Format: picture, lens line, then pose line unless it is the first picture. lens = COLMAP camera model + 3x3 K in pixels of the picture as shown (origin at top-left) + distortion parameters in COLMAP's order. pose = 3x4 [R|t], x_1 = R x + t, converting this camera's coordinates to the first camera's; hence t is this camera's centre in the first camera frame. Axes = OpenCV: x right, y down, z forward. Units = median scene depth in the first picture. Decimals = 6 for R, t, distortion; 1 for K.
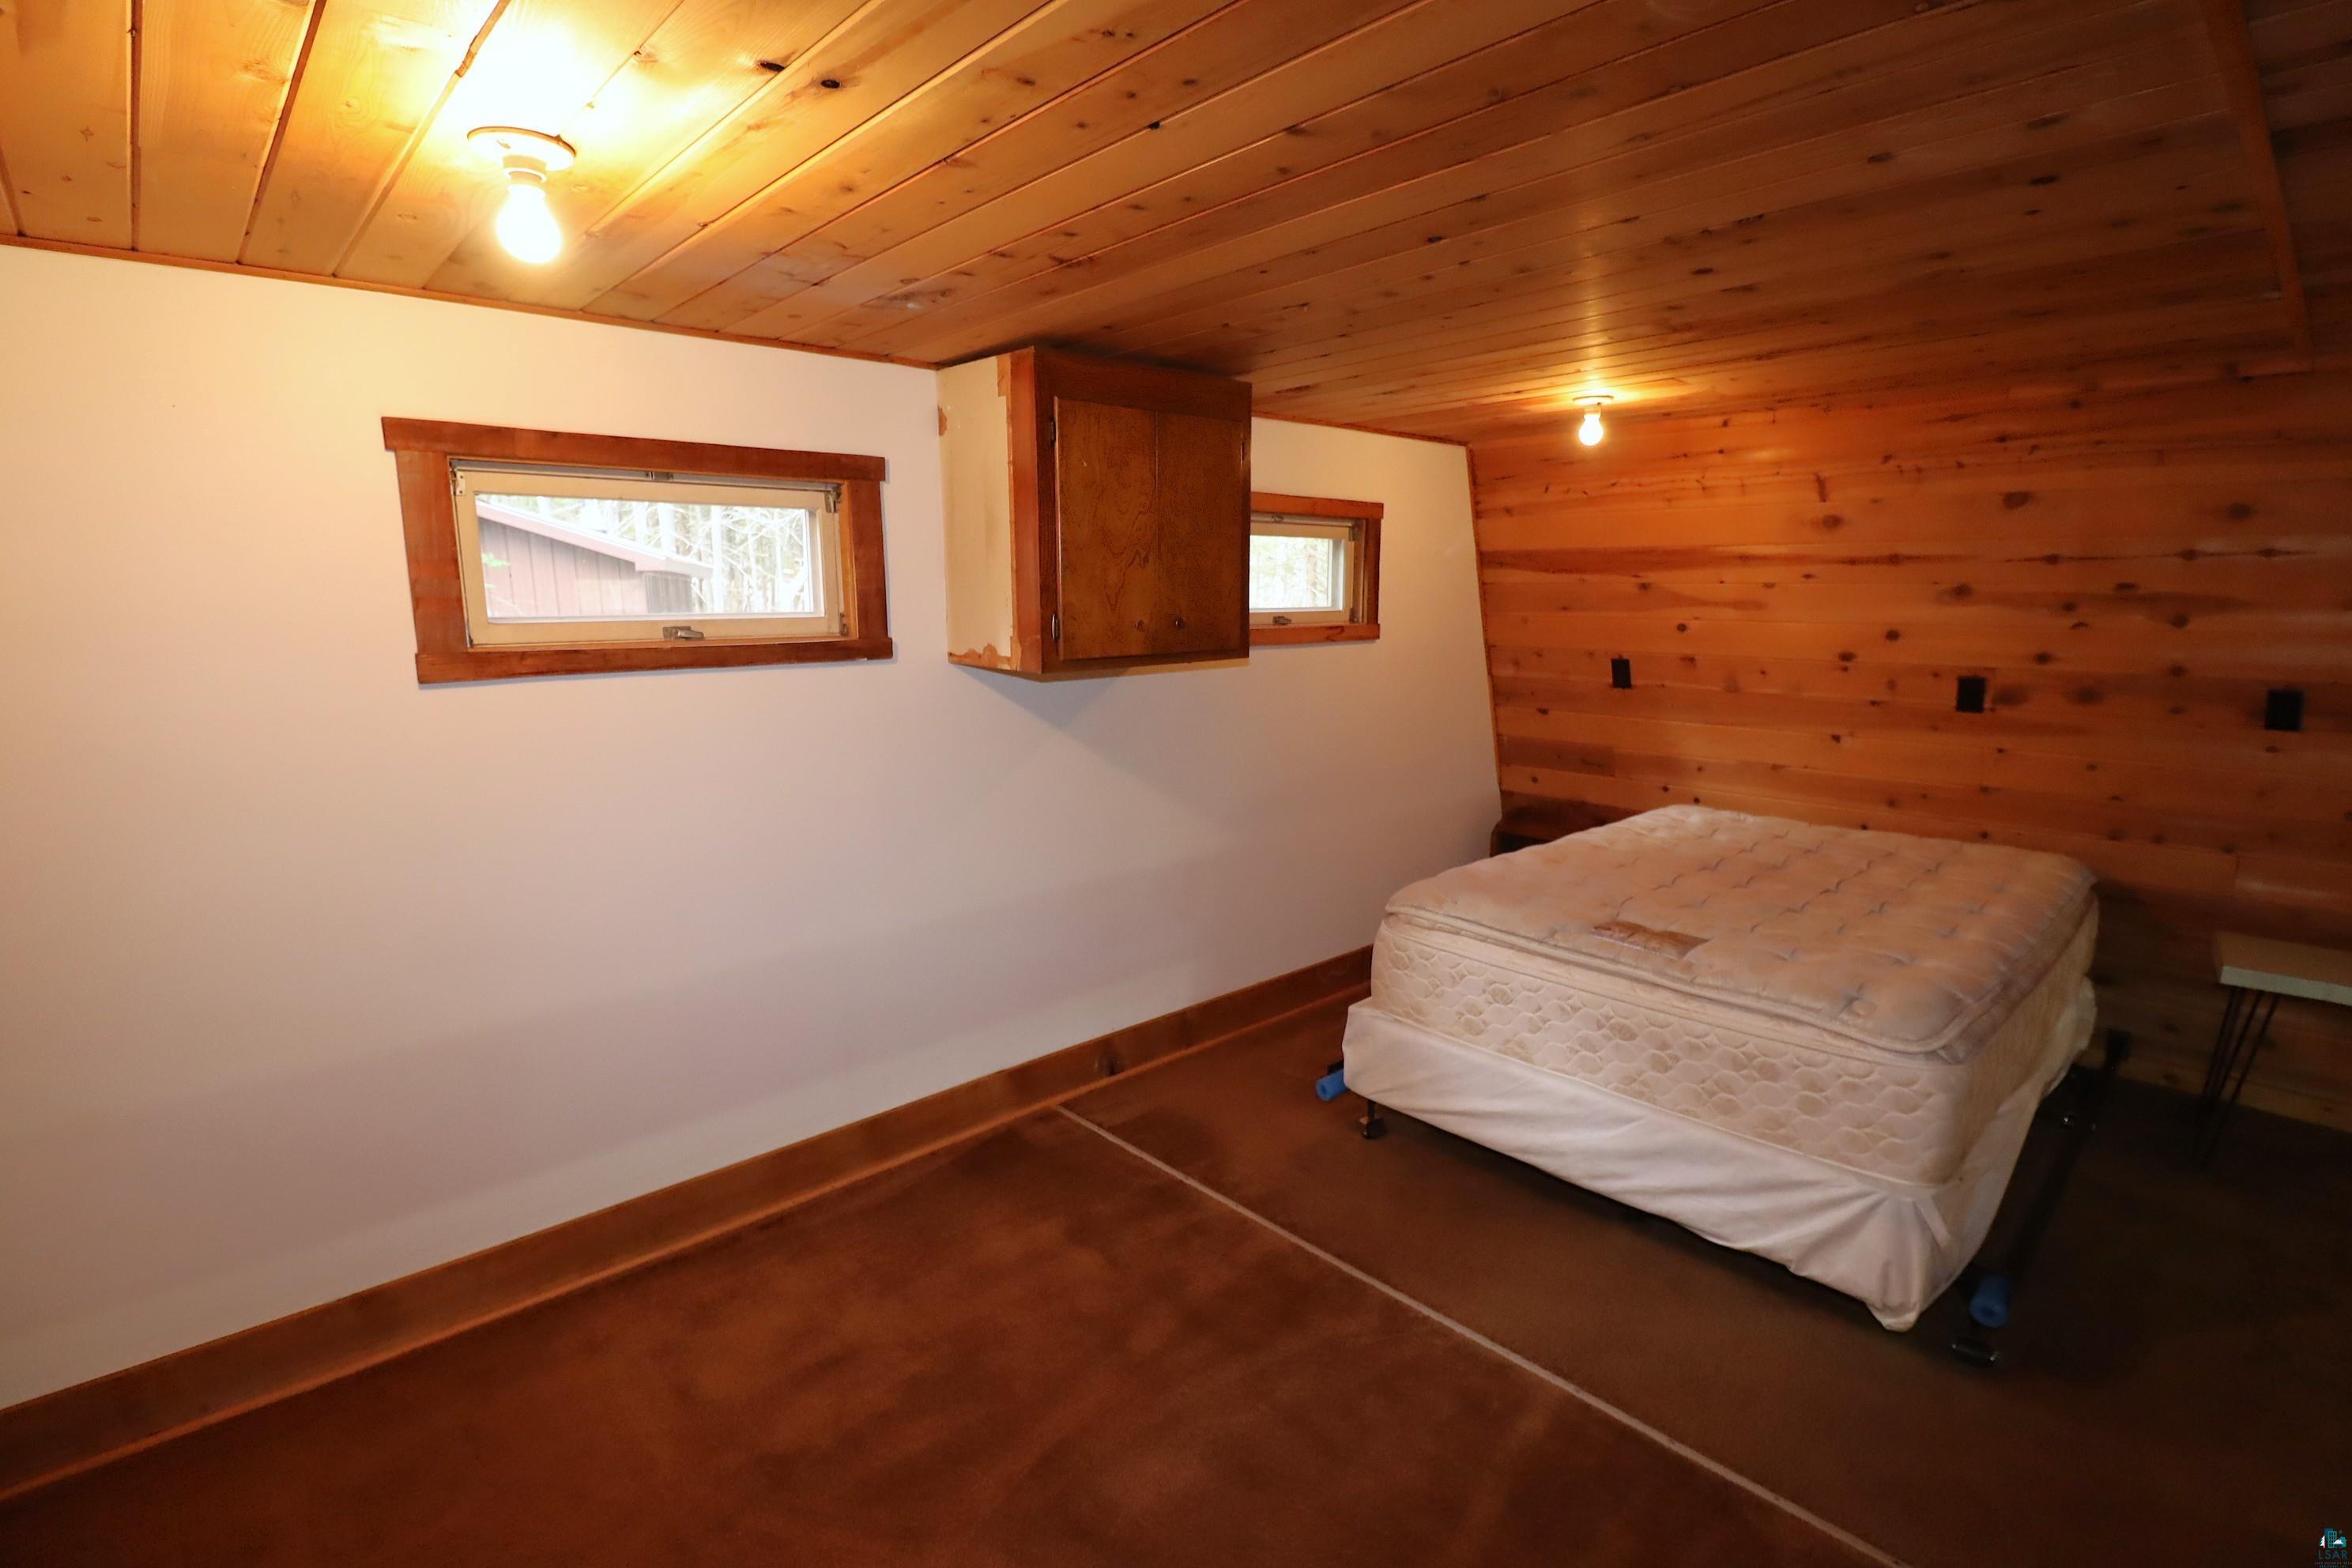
lens RADIAL K [[1106.6, 0, 1200.2], [0, 1106.6, 780.6], [0, 0, 1]] dist [-0.001269, -0.009133]
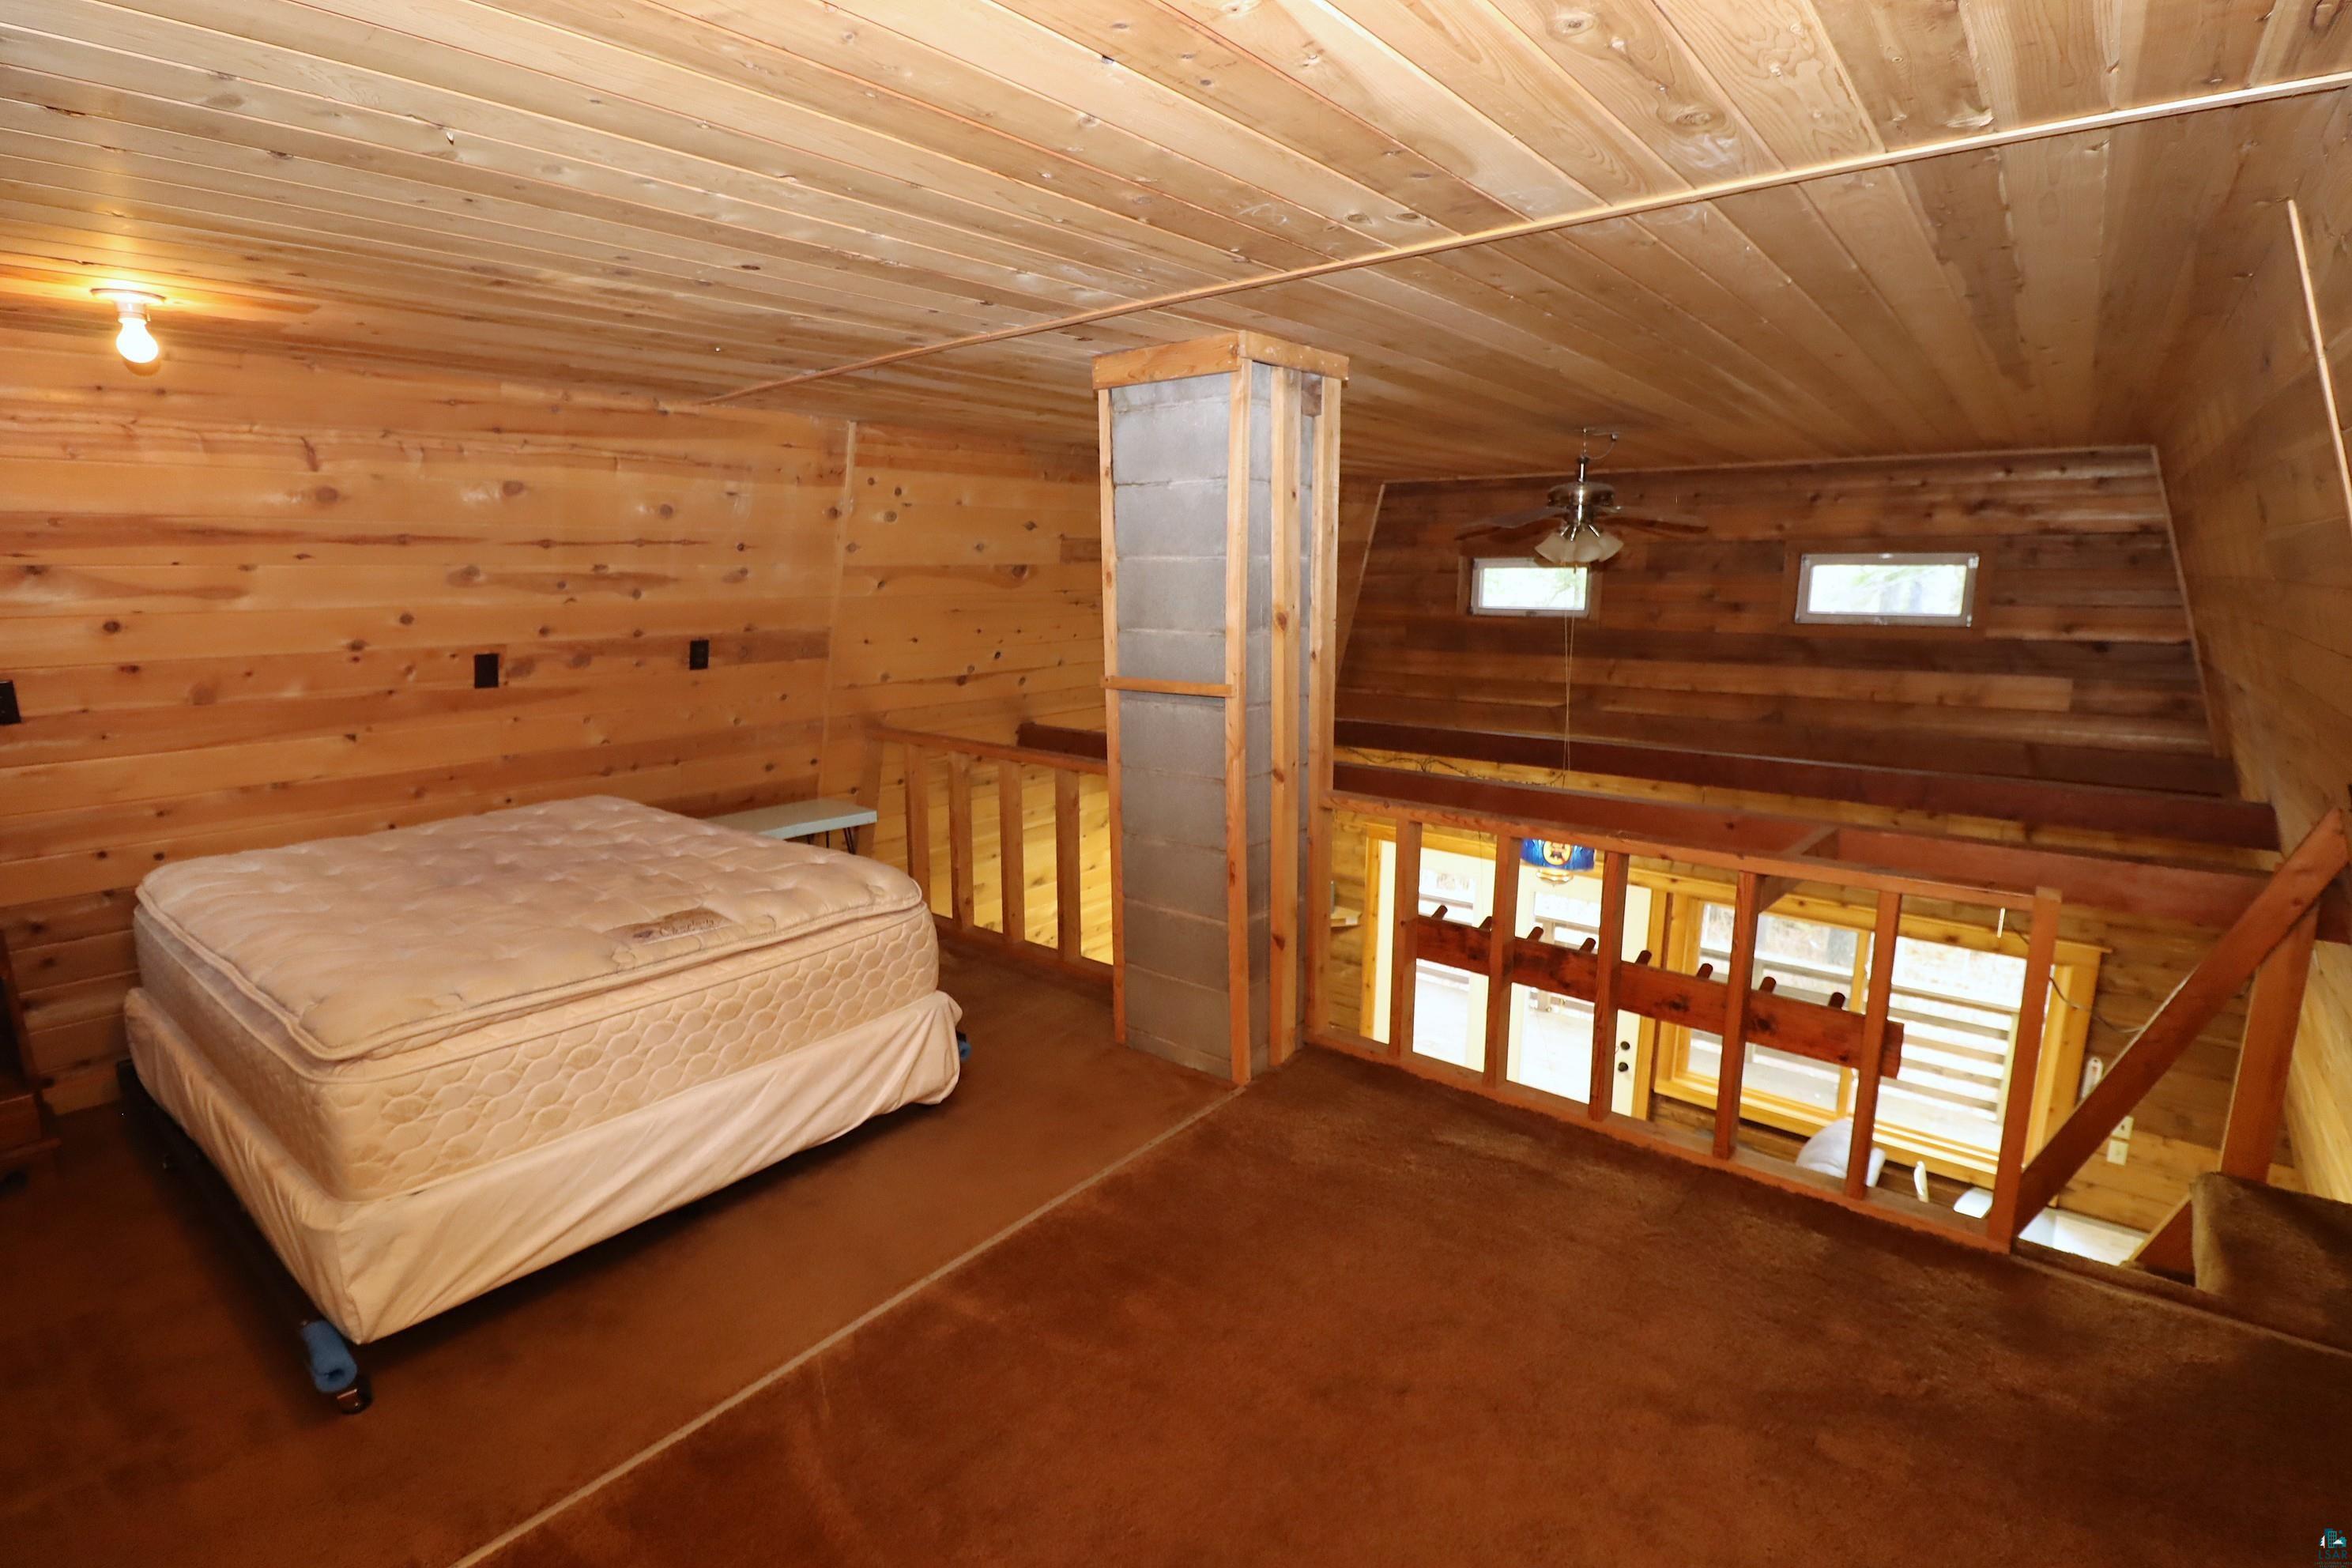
lens RADIAL K [[1106.6, 0, 1200.2], [0, 1106.6, 780.6], [0, 0, 1]] dist [-0.001269, -0.009133]
pose [[-0.131112, -0.183326, 0.974270, -0.478379], [0.175469, 0.962945, 0.204809, -0.081310], [-0.975715, 0.197807, -0.094086, 0.503911]]
